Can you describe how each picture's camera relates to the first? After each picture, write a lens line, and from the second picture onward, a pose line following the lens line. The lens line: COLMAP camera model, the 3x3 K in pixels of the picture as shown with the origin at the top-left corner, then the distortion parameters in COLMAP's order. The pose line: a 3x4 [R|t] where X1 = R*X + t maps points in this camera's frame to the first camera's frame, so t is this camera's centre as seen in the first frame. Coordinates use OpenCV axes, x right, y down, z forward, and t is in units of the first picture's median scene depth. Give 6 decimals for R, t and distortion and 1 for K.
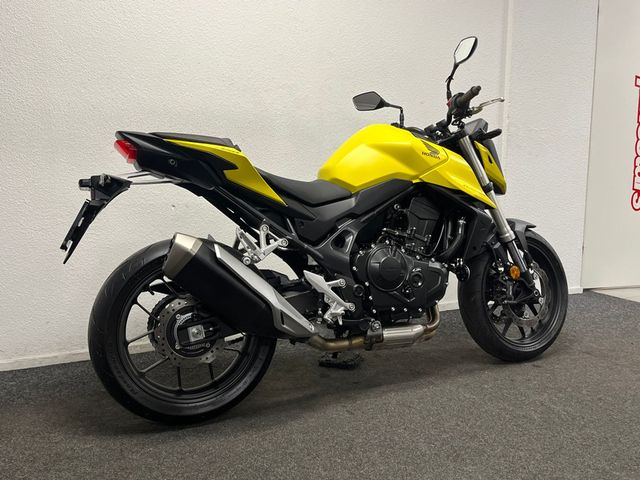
lens RADIAL K [[559.2, 0, 322.0], [0, 559.2, 236.5], [0, 0, 1]] dist [0.077738, -0.103426]
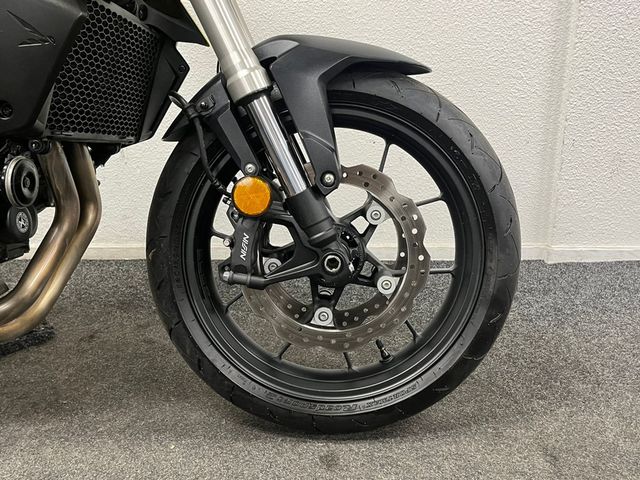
lens RADIAL K [[596.9, 0, 324.2], [0, 596.9, 241.3], [0, 0, 1]] dist [0.039507, -0.014494]
pose [[0.894609, 0.129557, -0.427656, 0.652068], [-0.038592, 0.975872, 0.214907, 0.017378], [0.445180, -0.175754, 0.878023, 0.842025]]
